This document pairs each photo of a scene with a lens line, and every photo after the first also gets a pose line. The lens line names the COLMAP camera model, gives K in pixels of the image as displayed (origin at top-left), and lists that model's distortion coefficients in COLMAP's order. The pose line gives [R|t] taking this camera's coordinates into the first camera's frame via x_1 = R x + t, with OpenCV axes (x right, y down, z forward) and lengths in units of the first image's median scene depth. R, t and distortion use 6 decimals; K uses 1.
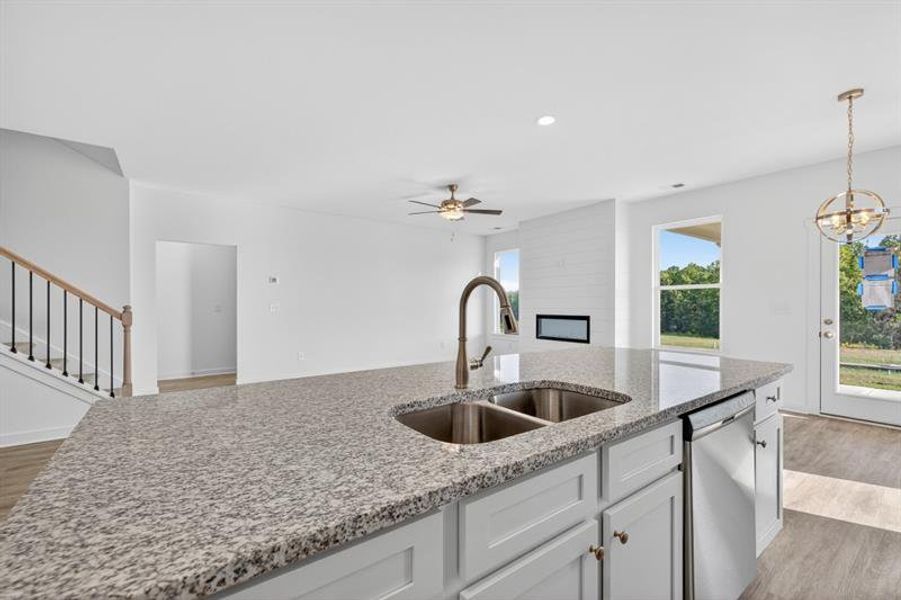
lens RADIAL K [[379.4, 0, 452.7], [0, 379.4, 300.1], [0, 0, 1]] dist [0.001206, -0.000468]
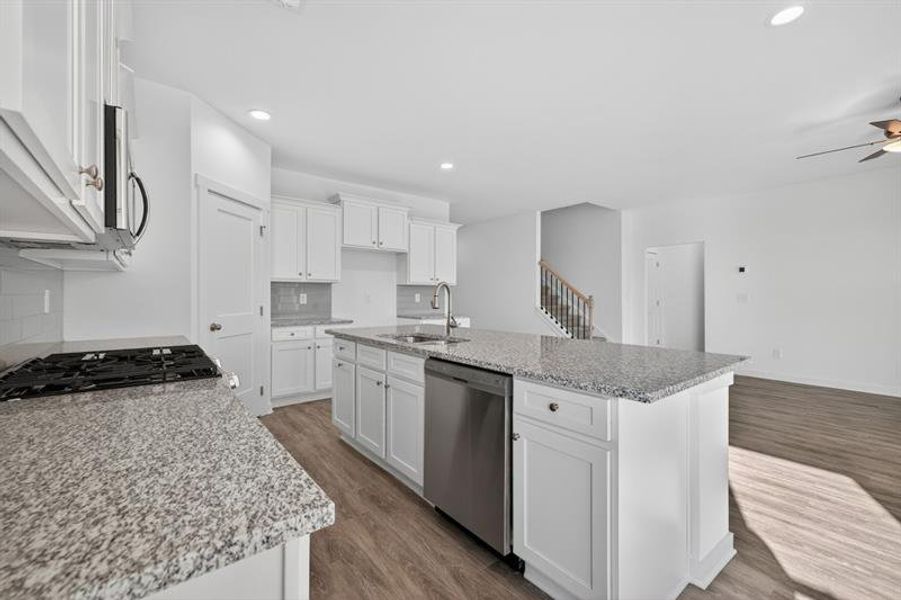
lens RADIAL K [[379.4, 0, 452.7], [0, 379.4, 300.1], [0, 0, 1]] dist [0.001206, -0.000468]
pose [[0.033530, 0.012192, -0.999363, 0.769624], [0.007418, 0.999895, 0.012447, 0.008500], [0.999410, -0.007831, 0.033436, 0.354047]]
